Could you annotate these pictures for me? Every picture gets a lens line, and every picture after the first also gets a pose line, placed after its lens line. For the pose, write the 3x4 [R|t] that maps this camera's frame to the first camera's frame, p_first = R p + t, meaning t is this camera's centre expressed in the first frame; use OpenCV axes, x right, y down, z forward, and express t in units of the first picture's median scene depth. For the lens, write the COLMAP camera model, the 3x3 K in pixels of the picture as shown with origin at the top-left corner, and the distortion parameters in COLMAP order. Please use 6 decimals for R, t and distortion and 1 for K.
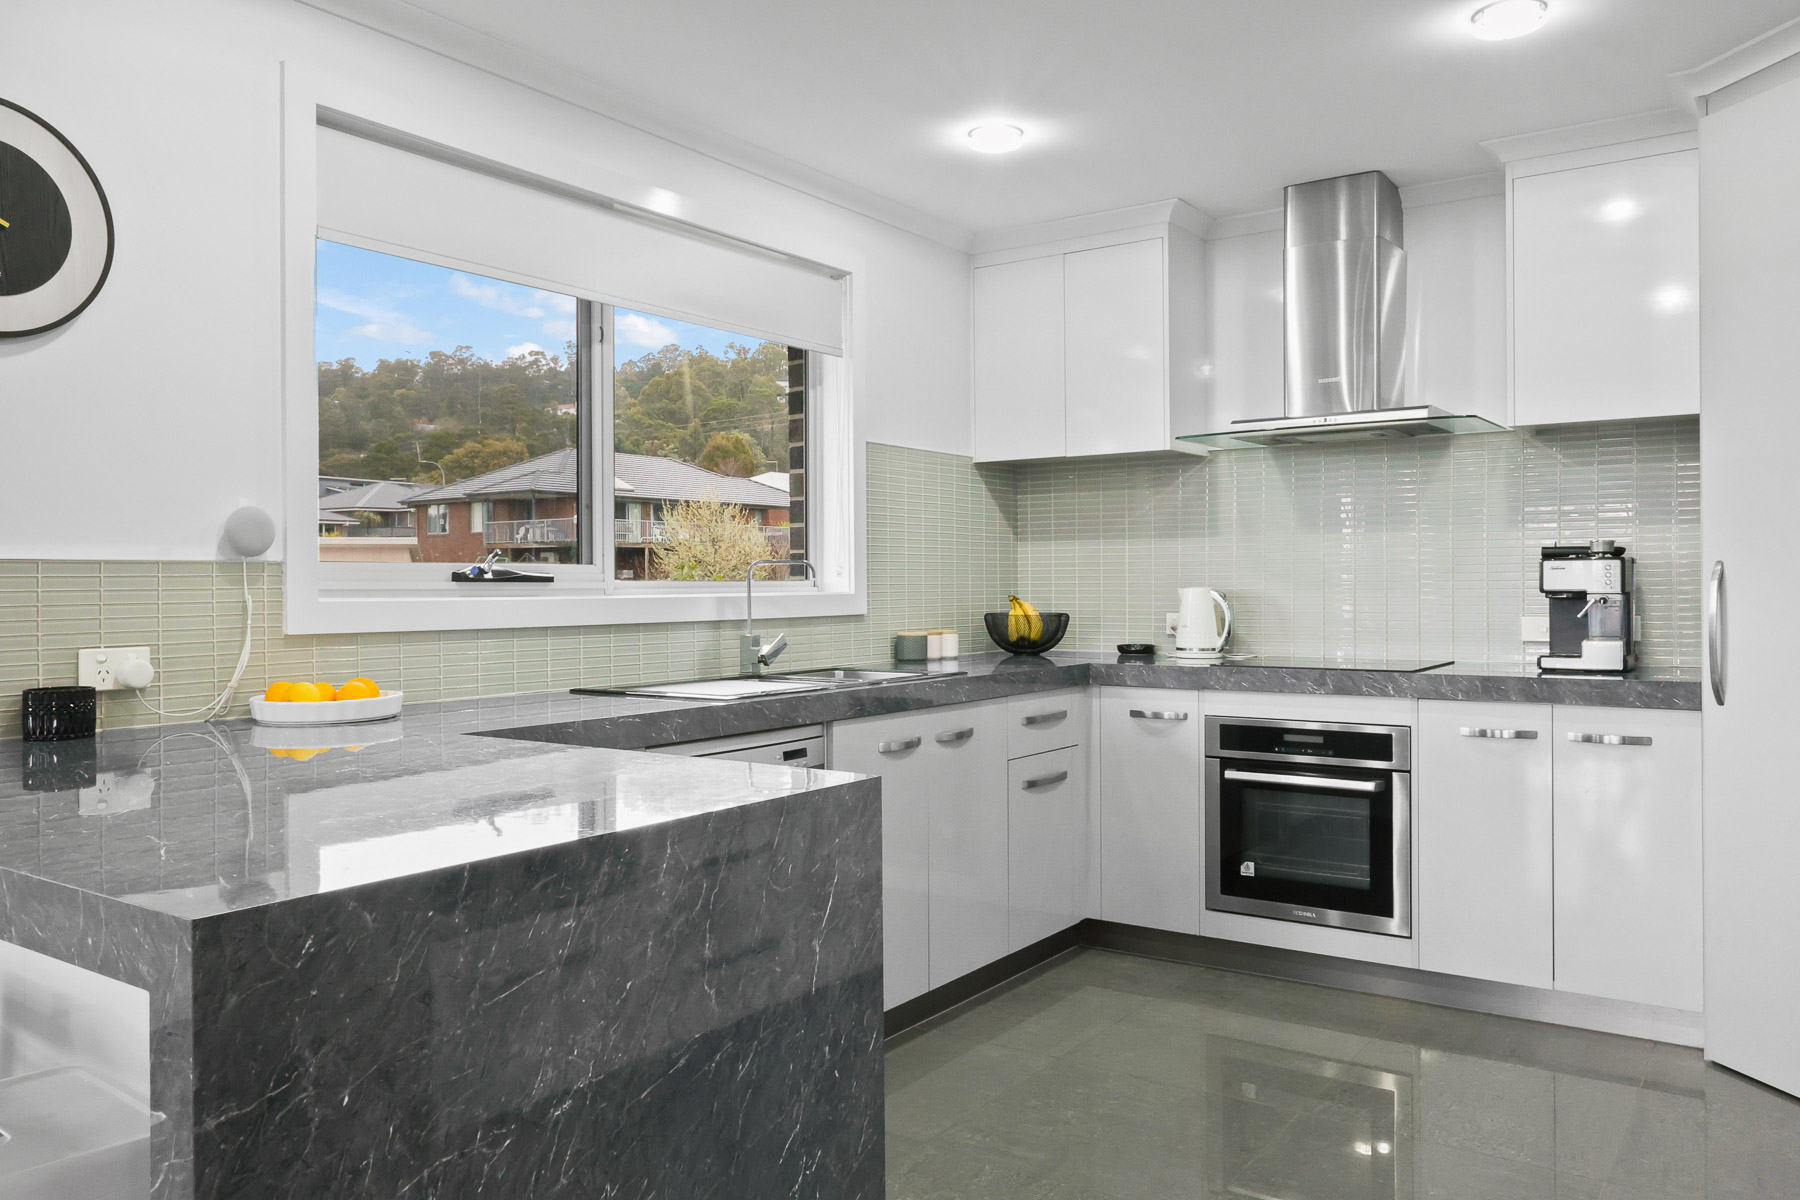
lens RADIAL K [[1325.7, 0, 900.0], [0, 1325.7, 600.0], [0, 0, 1]] dist [0.004403, 0.002579]
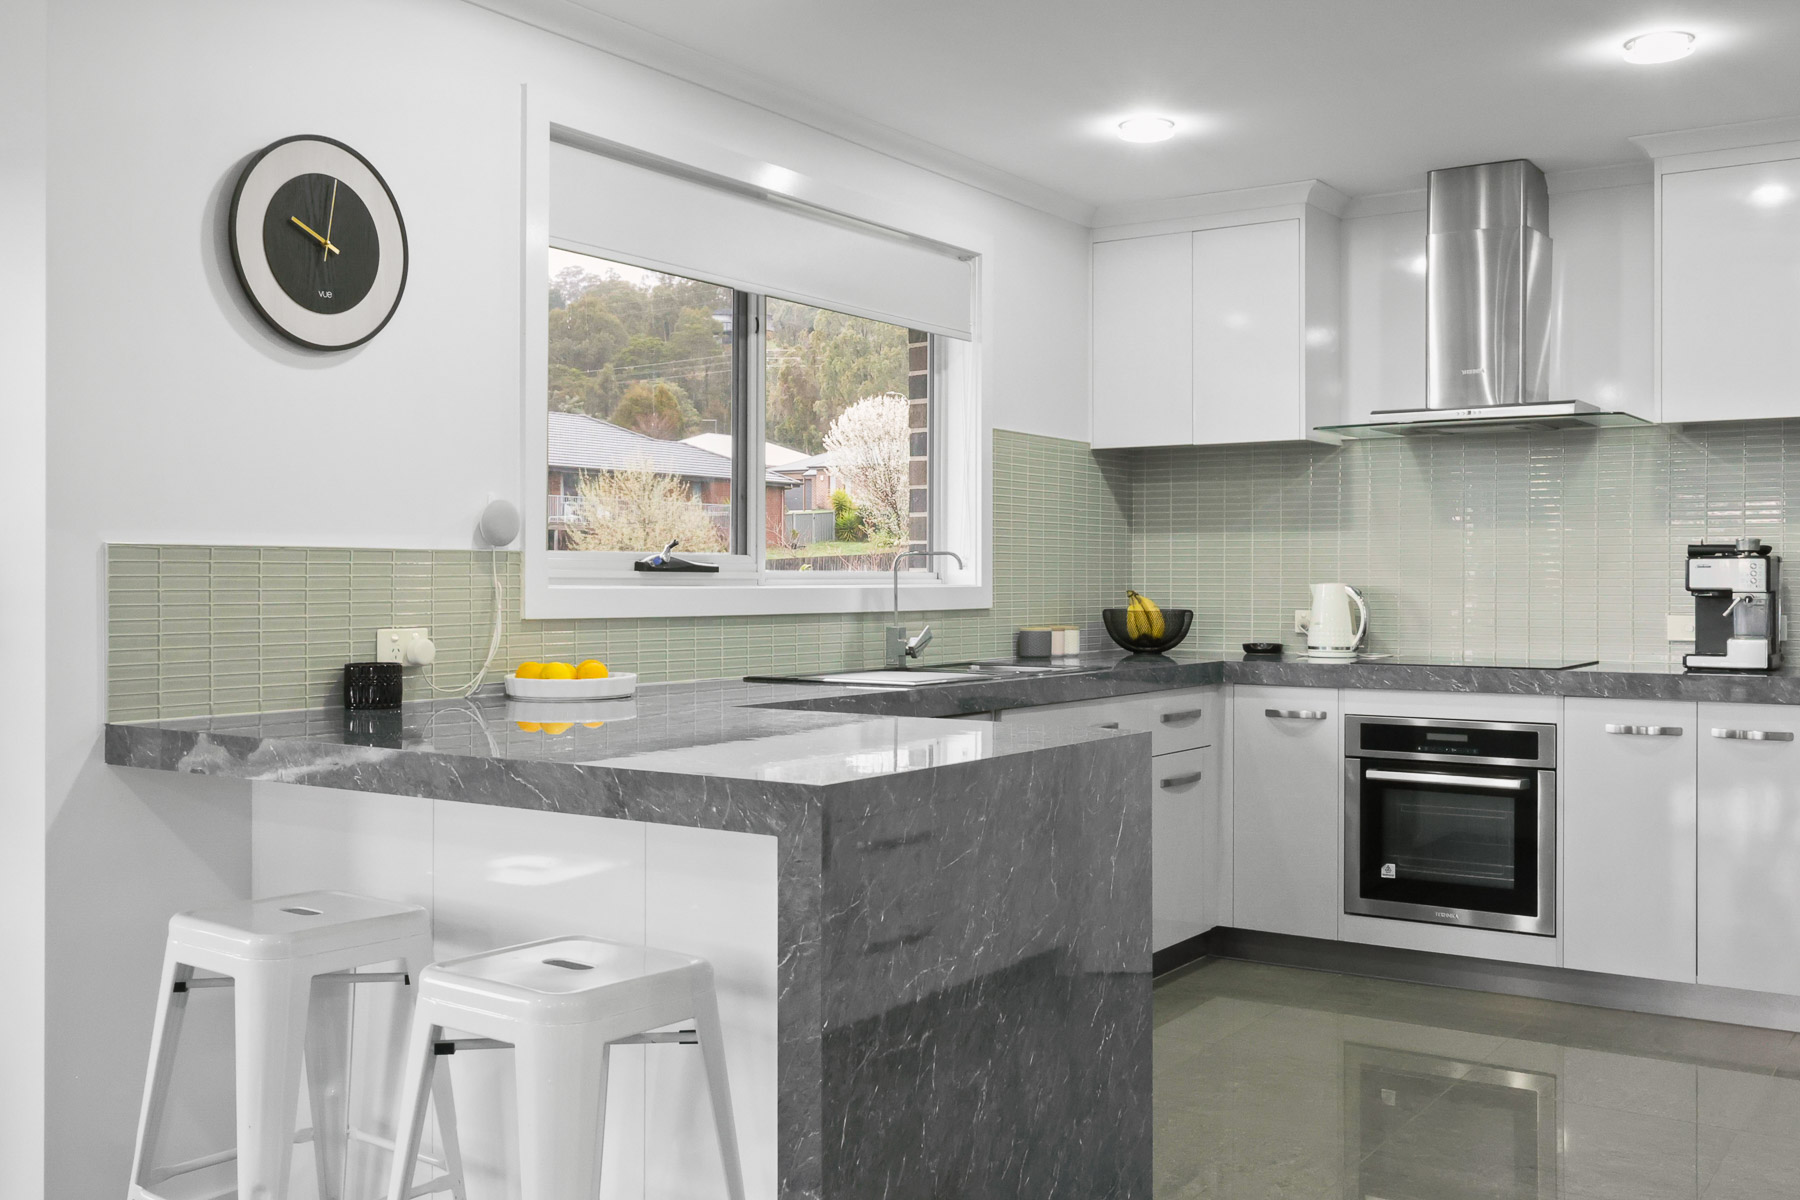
lens RADIAL K [[1717.7, 0, 898.1], [0, 1717.7, 593.6], [0, 0, 1]] dist [0.005834, -0.007338]
pose [[0.999815, 0.007951, 0.017498, -0.115309], [-0.007886, 0.999962, -0.003770, 0.005309], [-0.017527, 0.003631, 0.999840, -0.245067]]
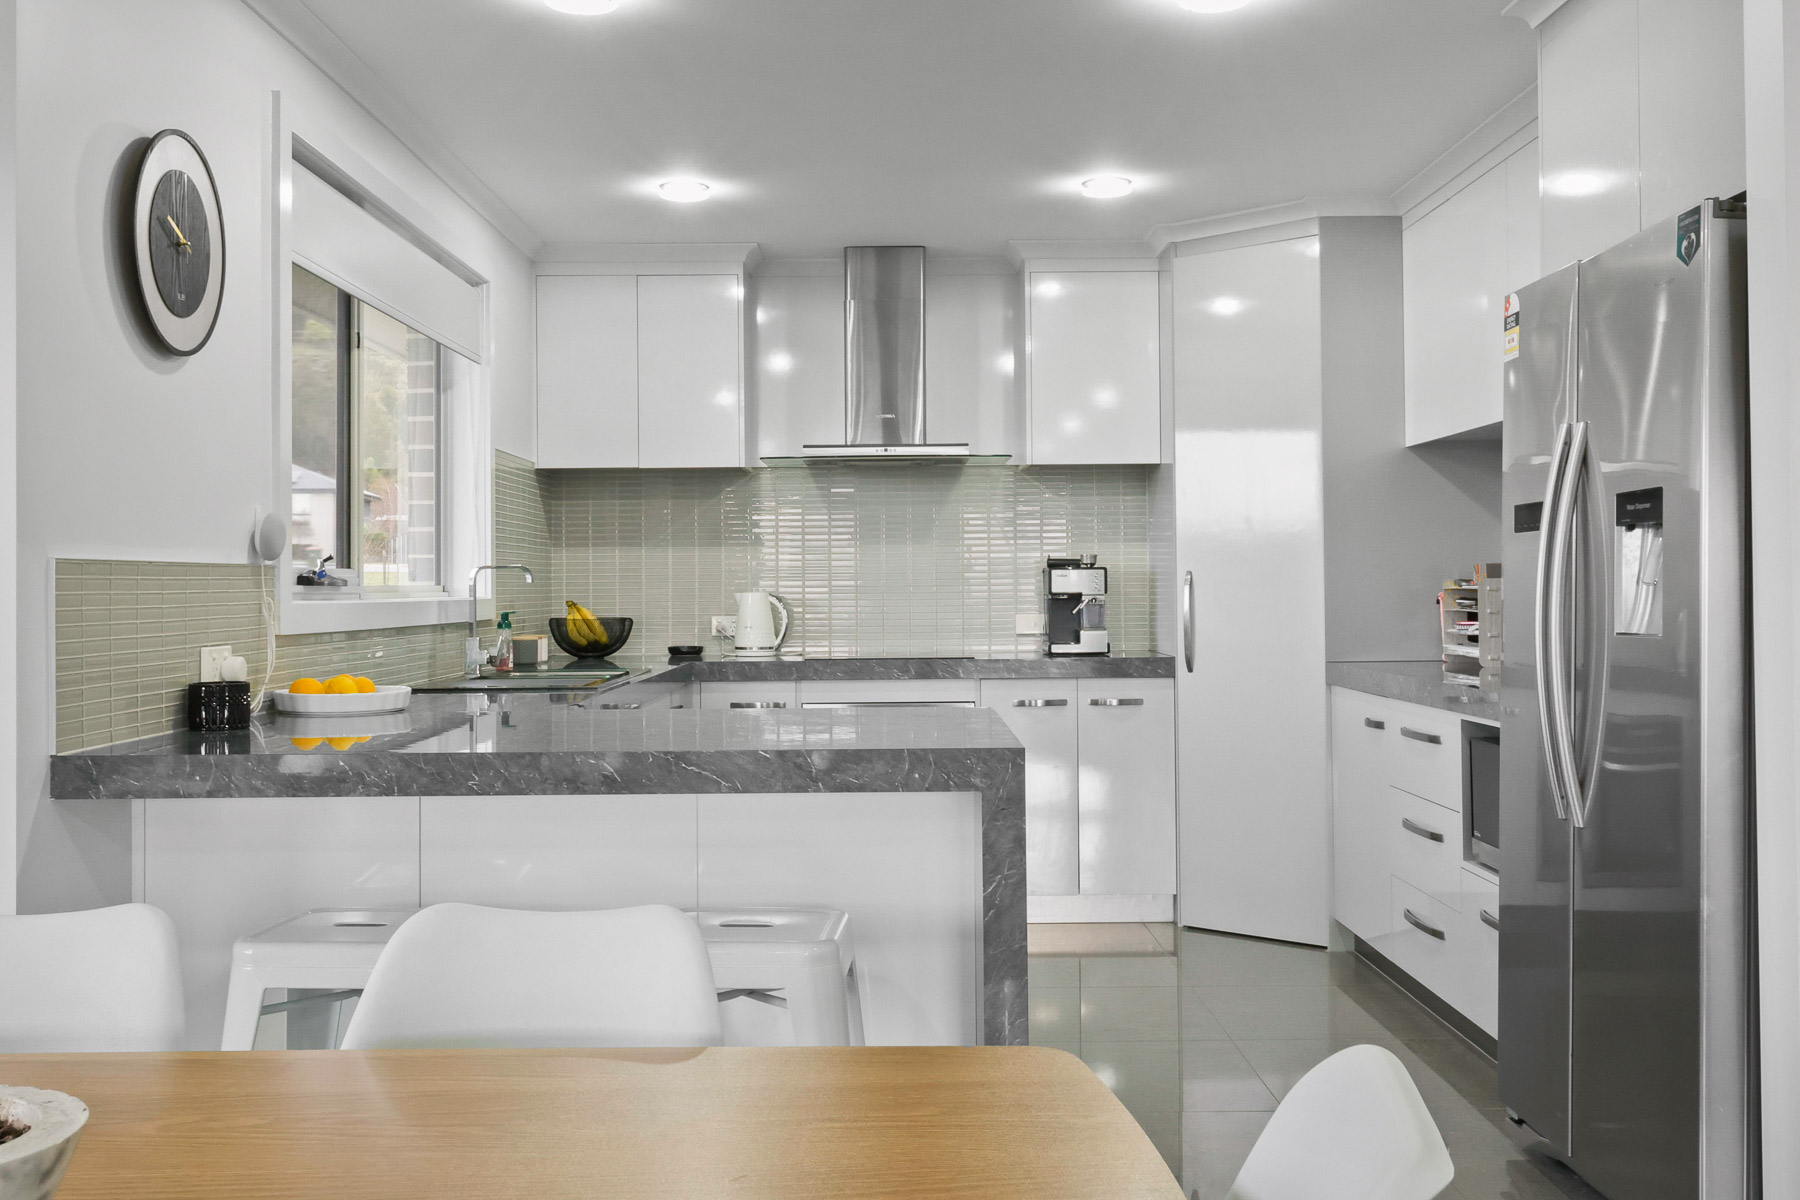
lens RADIAL K [[1714.7, 0, 900.0], [0, 1714.7, 568.2], [0, 0, 1]] dist [0.006612, 0.001001]
pose [[0.817993, 0.005996, 0.575196, -0.523753], [0.009971, 0.999648, -0.024600, 0.007365], [-0.575141, 0.025858, 0.817645, -0.245234]]
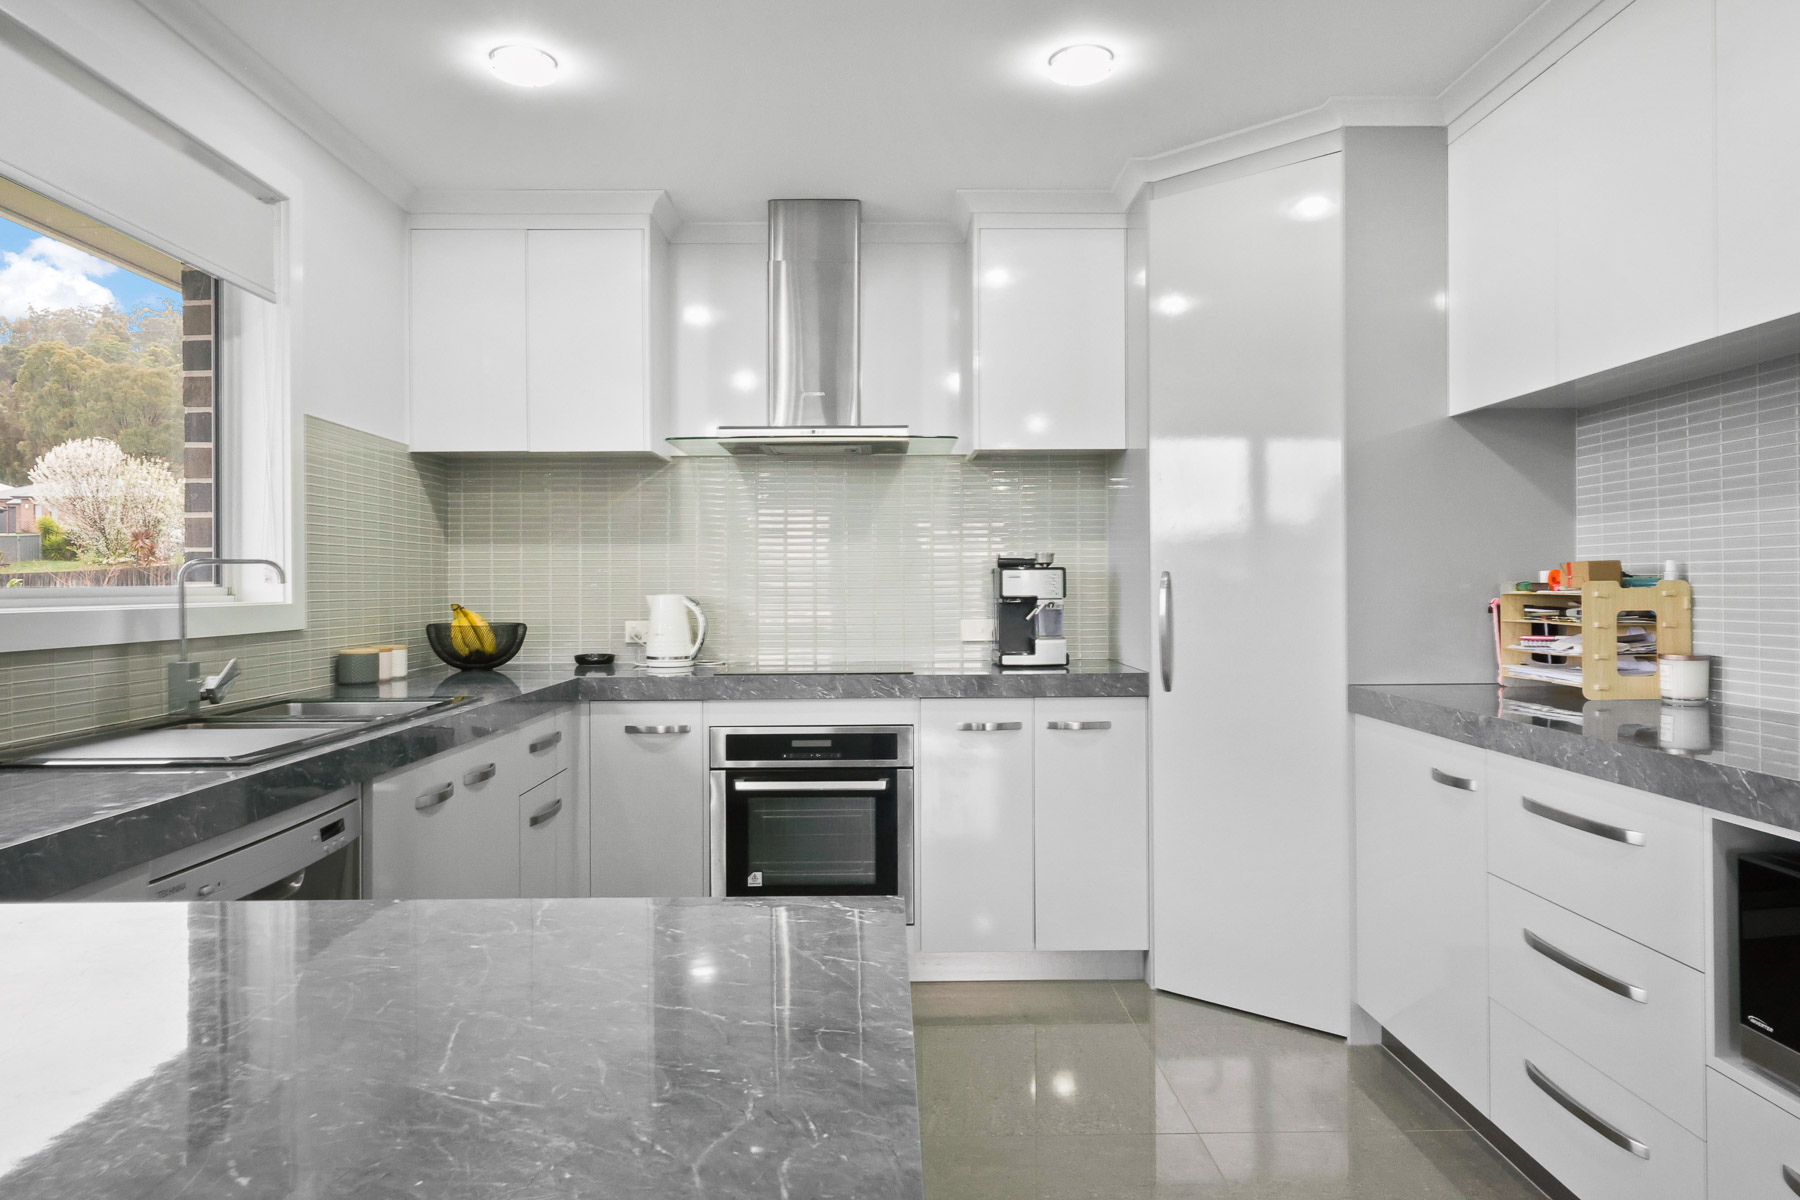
lens RADIAL K [[1142.0, 0, 900.1], [0, 1142.0, 591.6], [0, 0, 1]] dist [-0.000175, 0.003970]
pose [[0.811058, -0.001049, 0.584964, -0.137830], [0.007848, 0.999928, -0.009088, -0.002774], [-0.584913, 0.011961, 0.811008, 0.229529]]
